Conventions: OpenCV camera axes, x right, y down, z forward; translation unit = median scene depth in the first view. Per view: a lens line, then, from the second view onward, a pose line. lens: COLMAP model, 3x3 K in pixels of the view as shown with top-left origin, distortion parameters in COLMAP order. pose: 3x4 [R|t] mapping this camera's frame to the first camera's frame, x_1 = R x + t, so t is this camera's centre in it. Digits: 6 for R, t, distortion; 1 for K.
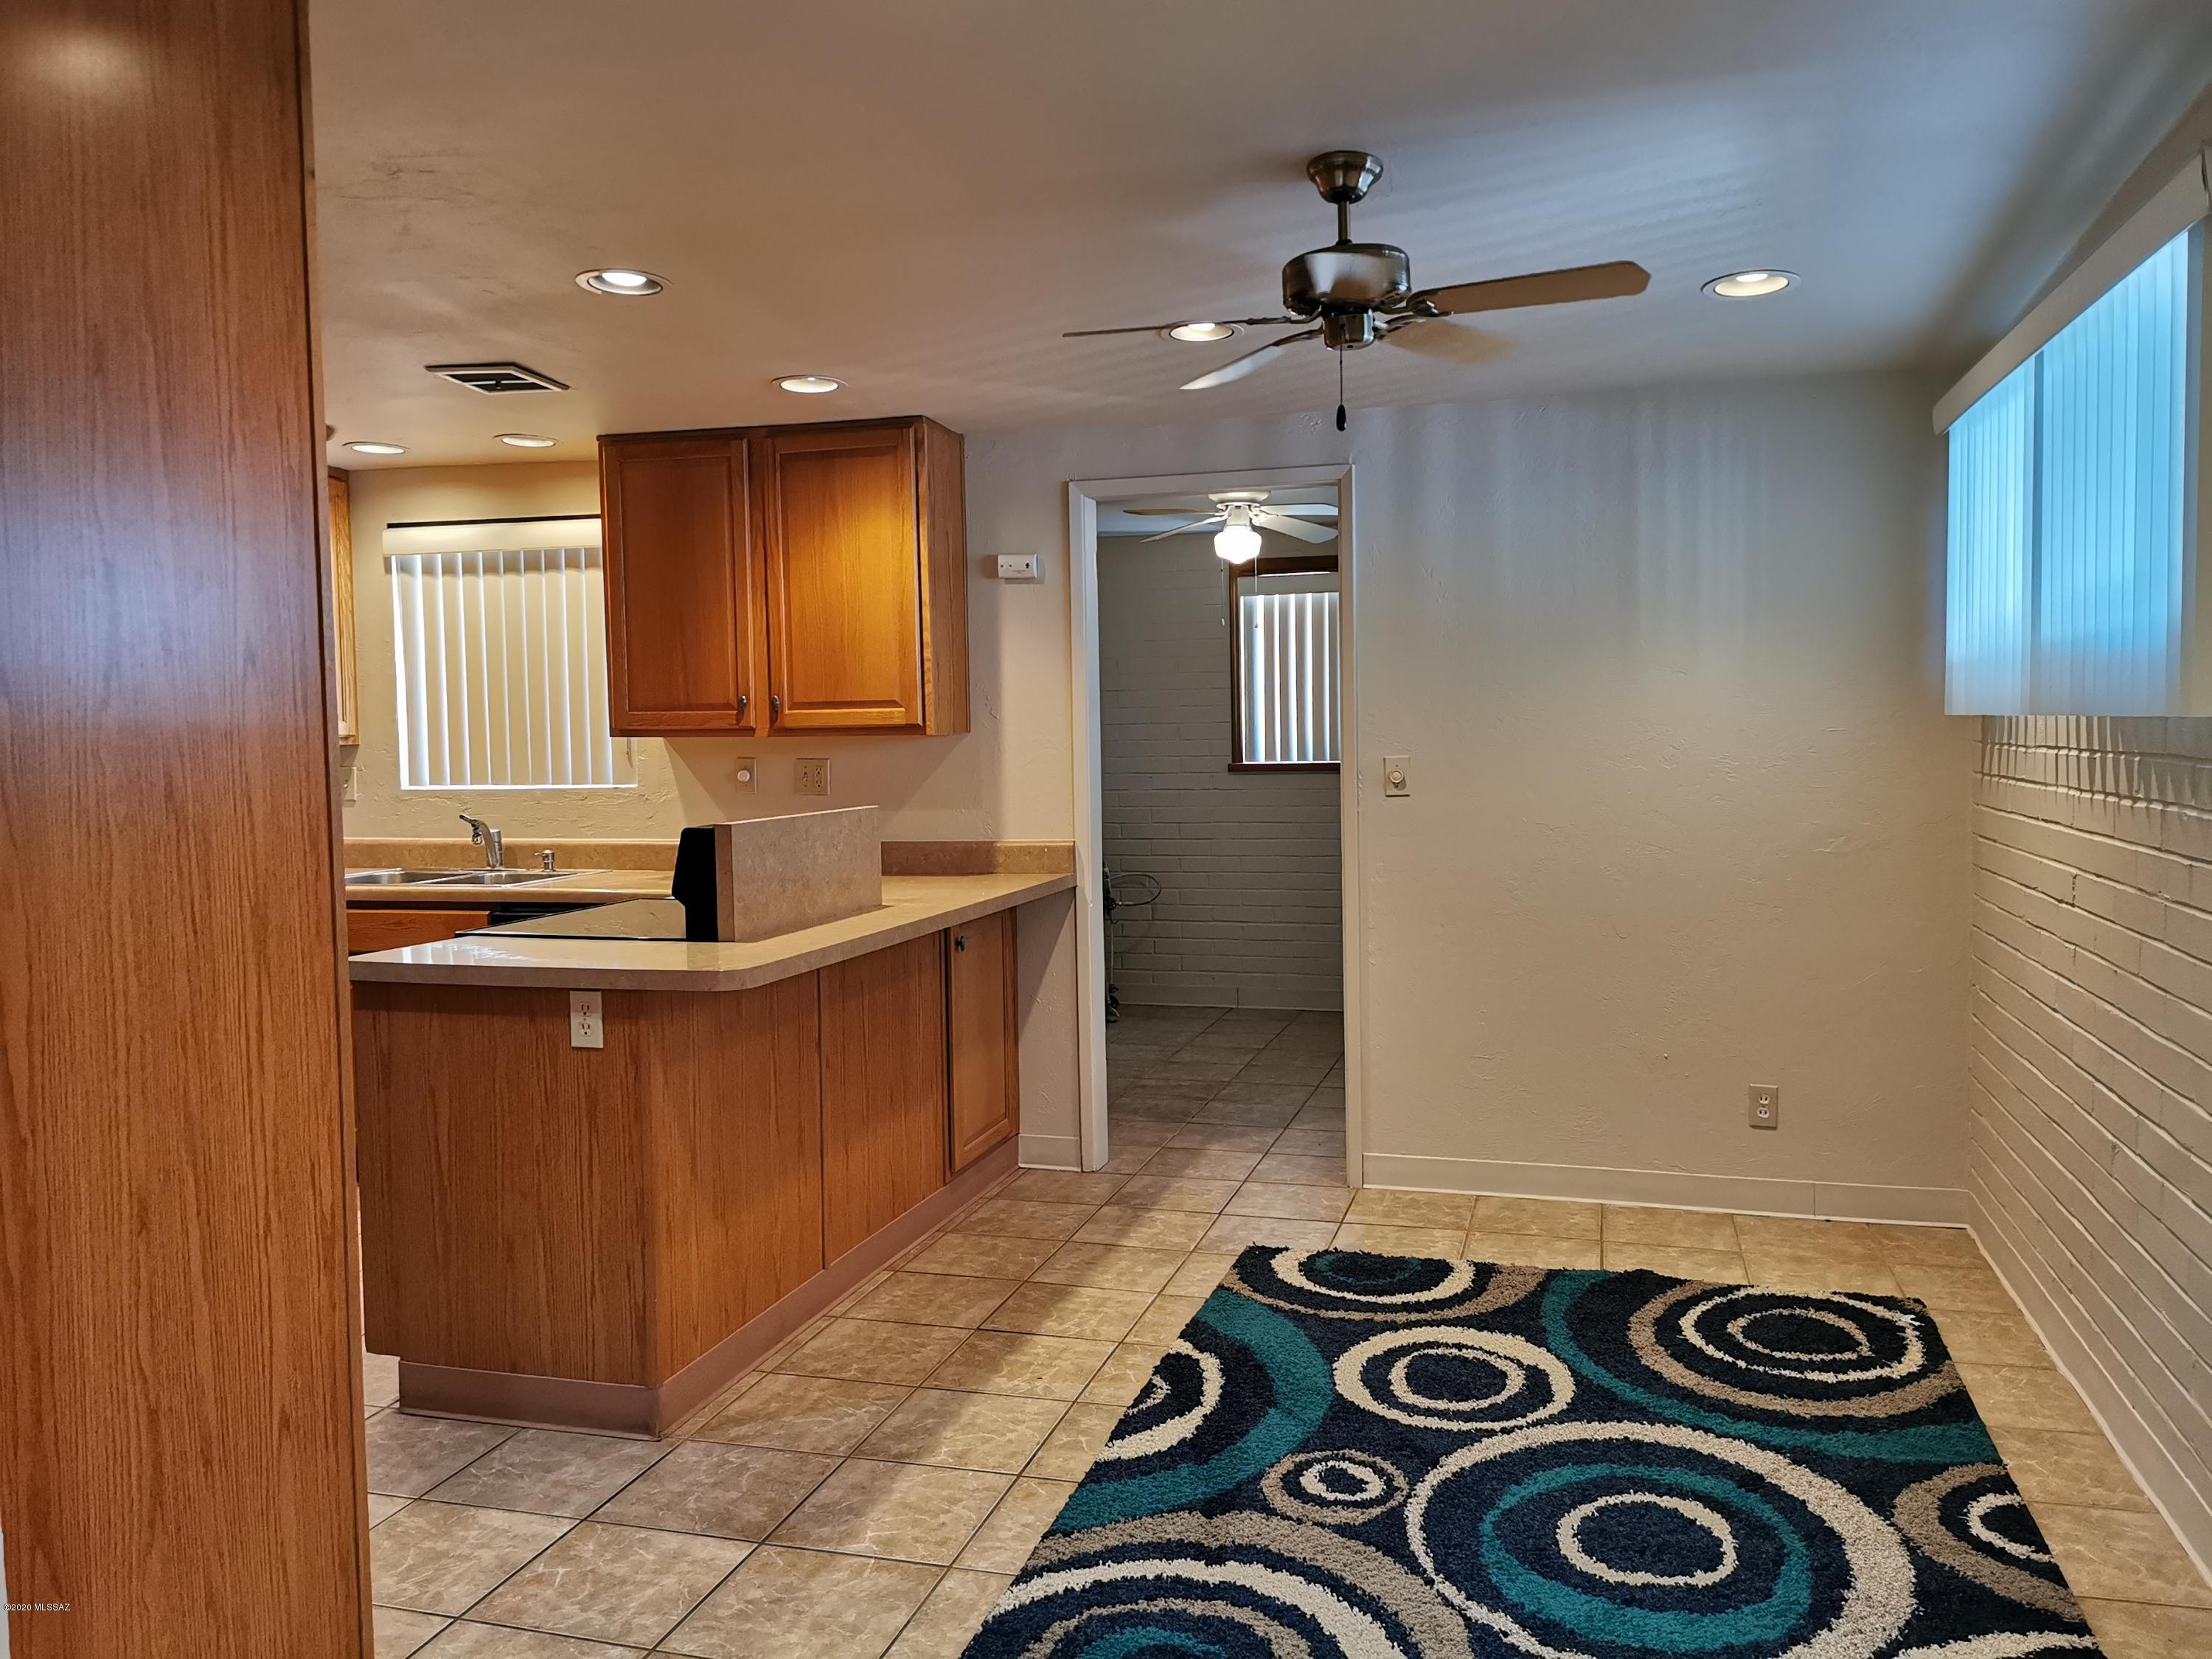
lens RADIAL K [[1718.7, 0, 1106.0], [0, 1718.7, 829.5], [0, 0, 1]] dist [0.000428, 0.002312]
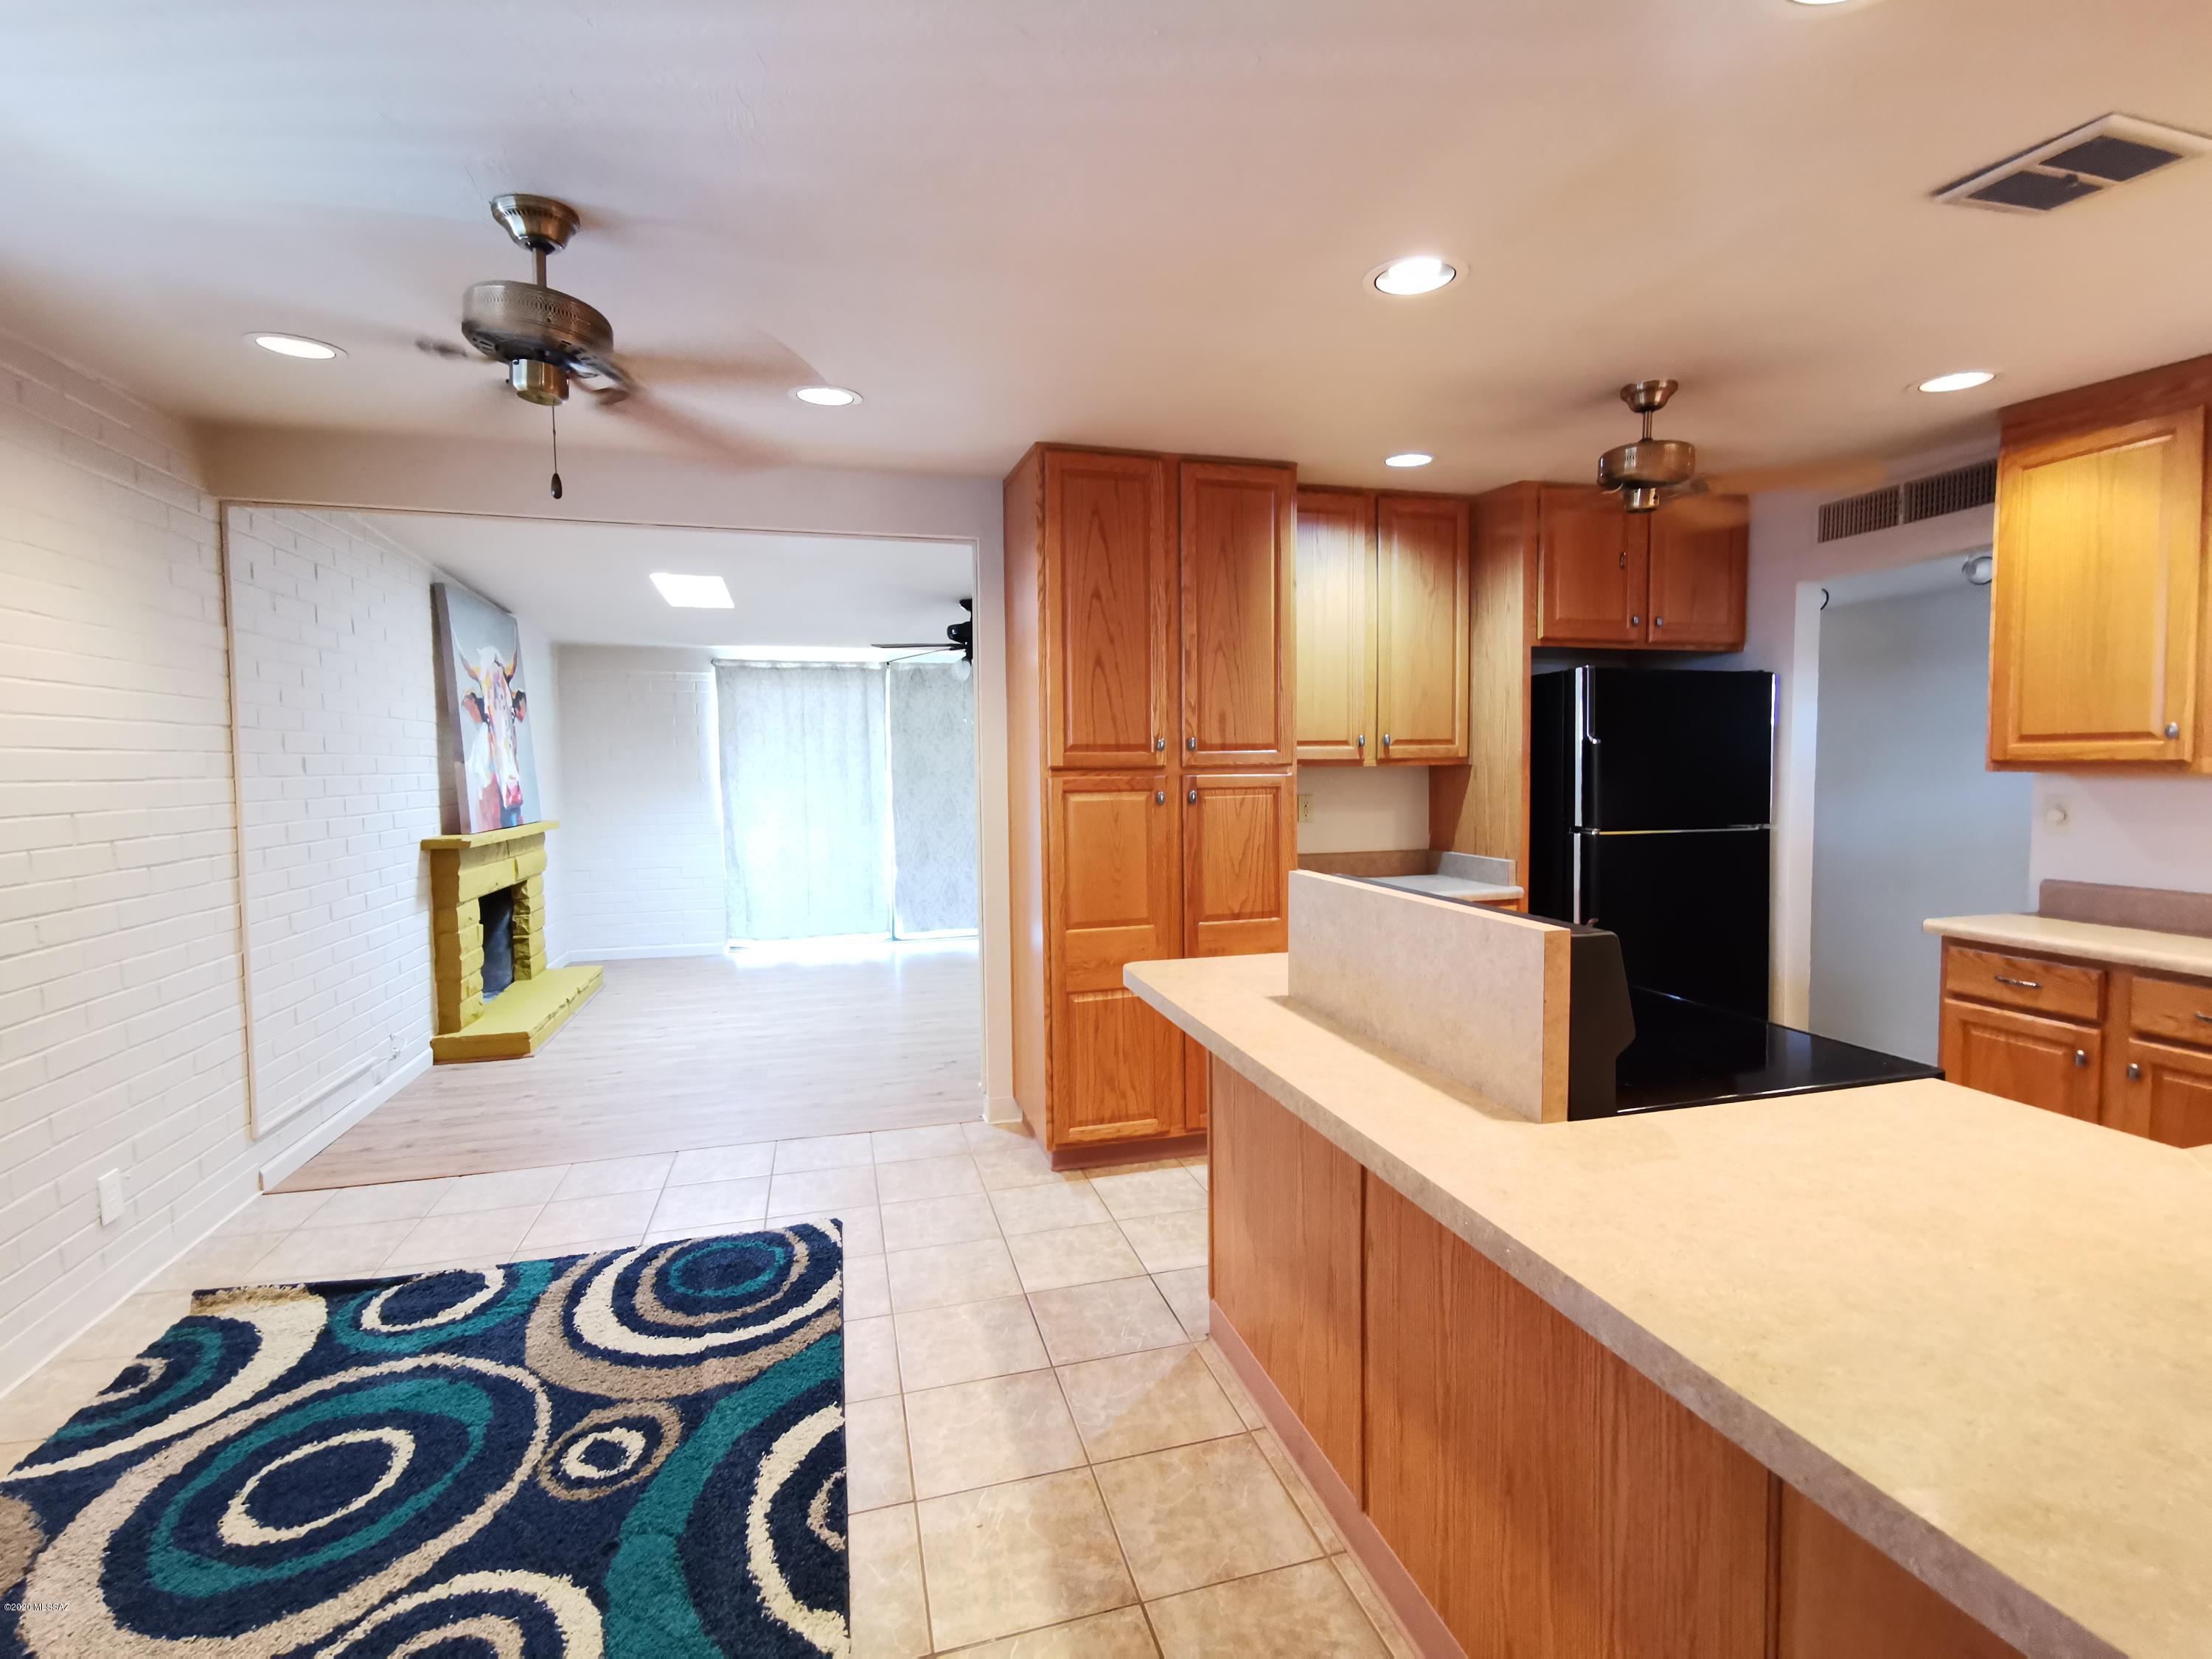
lens RADIAL K [[972.0, 0, 1106.0], [0, 972.0, 829.5], [0, 0, 1]] dist [0.000968, -0.022530]
pose [[-0.845427, 0.041087, -0.532508, 0.178530], [-0.024227, 0.993060, 0.115086, -0.097939], [0.533541, 0.110198, -0.838564, 1.656872]]
